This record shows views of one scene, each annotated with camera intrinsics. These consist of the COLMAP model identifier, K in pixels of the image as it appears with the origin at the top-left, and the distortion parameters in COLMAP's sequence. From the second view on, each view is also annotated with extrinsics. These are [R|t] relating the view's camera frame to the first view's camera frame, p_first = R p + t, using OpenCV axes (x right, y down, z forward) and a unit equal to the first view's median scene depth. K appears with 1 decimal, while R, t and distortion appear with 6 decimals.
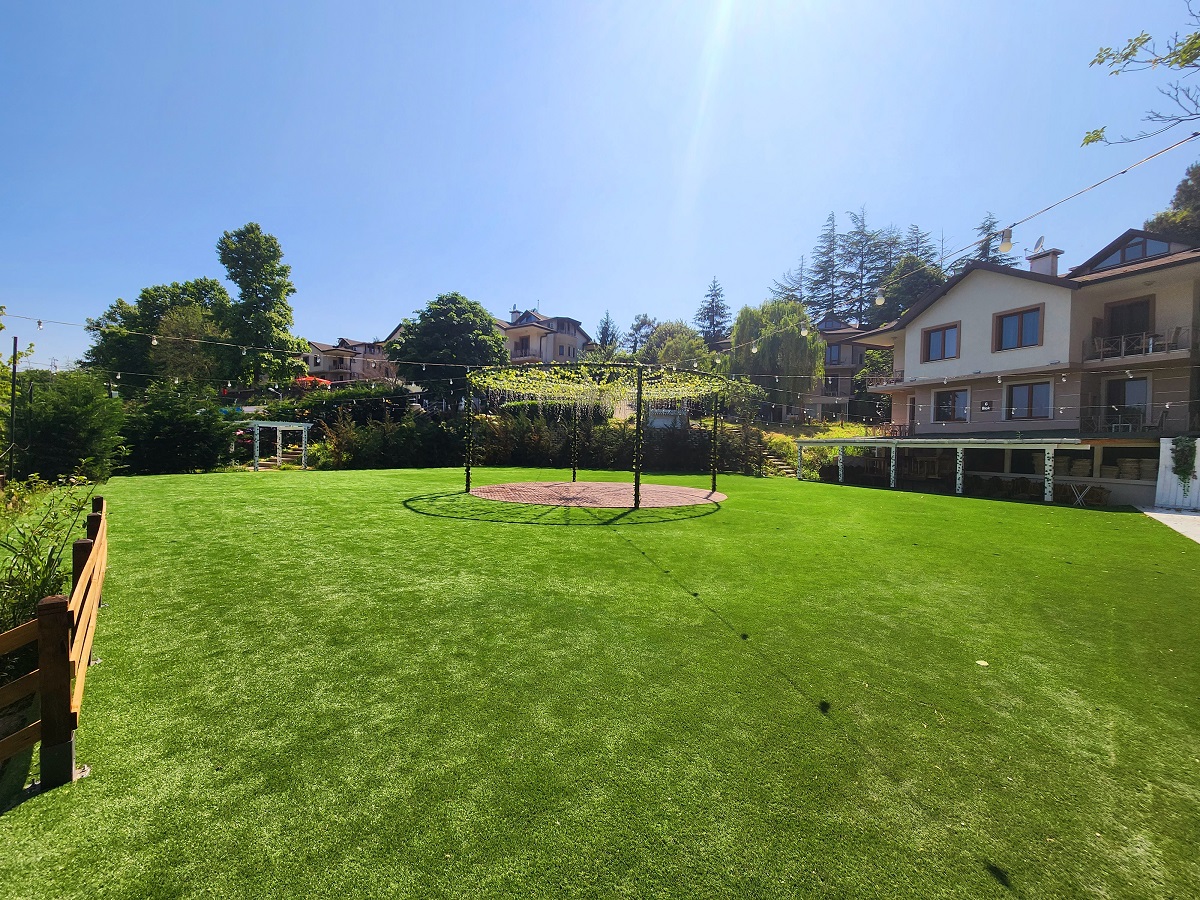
lens RADIAL K [[491.1, 0, 608.2], [0, 491.1, 452.8], [0, 0, 1]] dist [-0.001635, 0.000810]
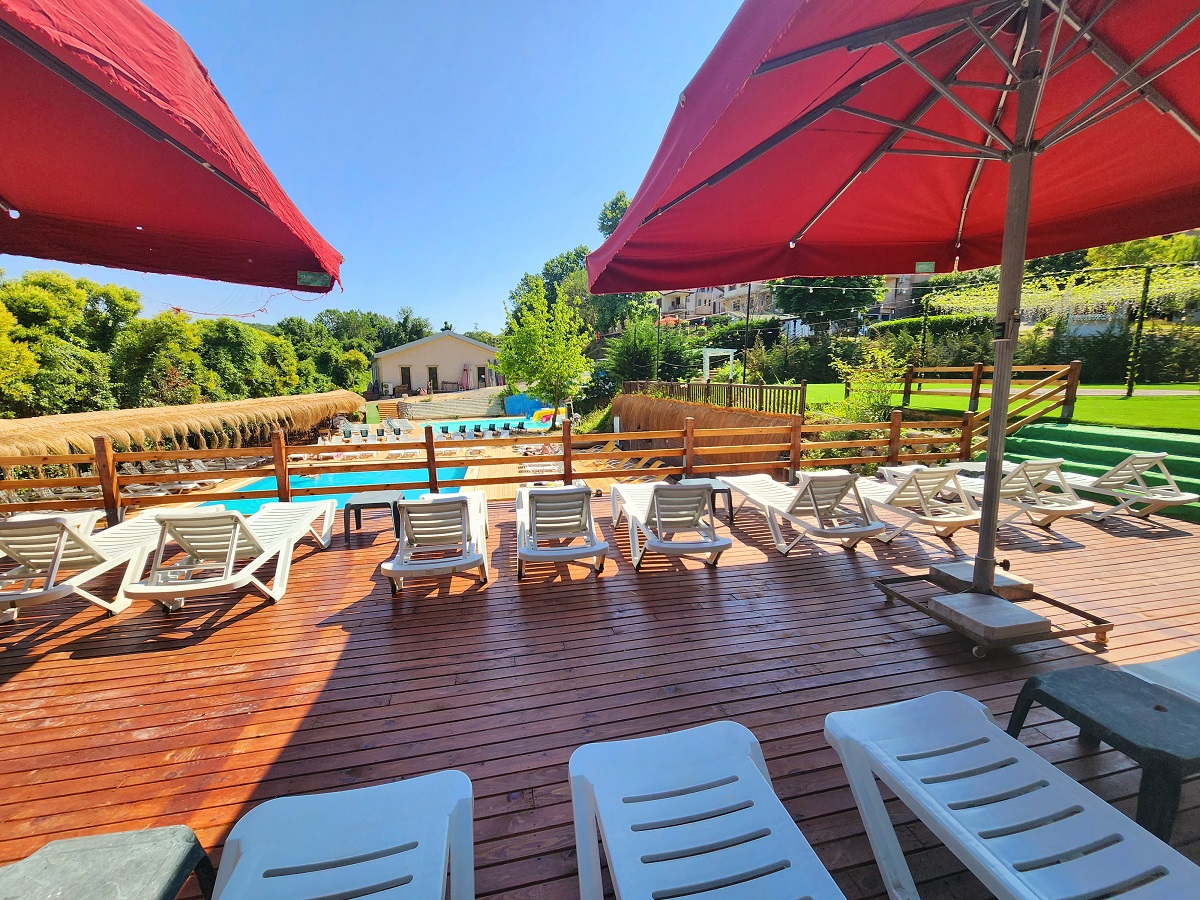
lens RADIAL K [[491.1, 0, 604.7], [0, 491.1, 455.3], [0, 0, 1]] dist [-0.001635, 0.000810]
pose [[0.838012, 0.059443, -0.542404, -0.063163], [0.016861, 0.990753, 0.134630, 0.014268], [0.545391, -0.121967, 0.829261, -0.116878]]
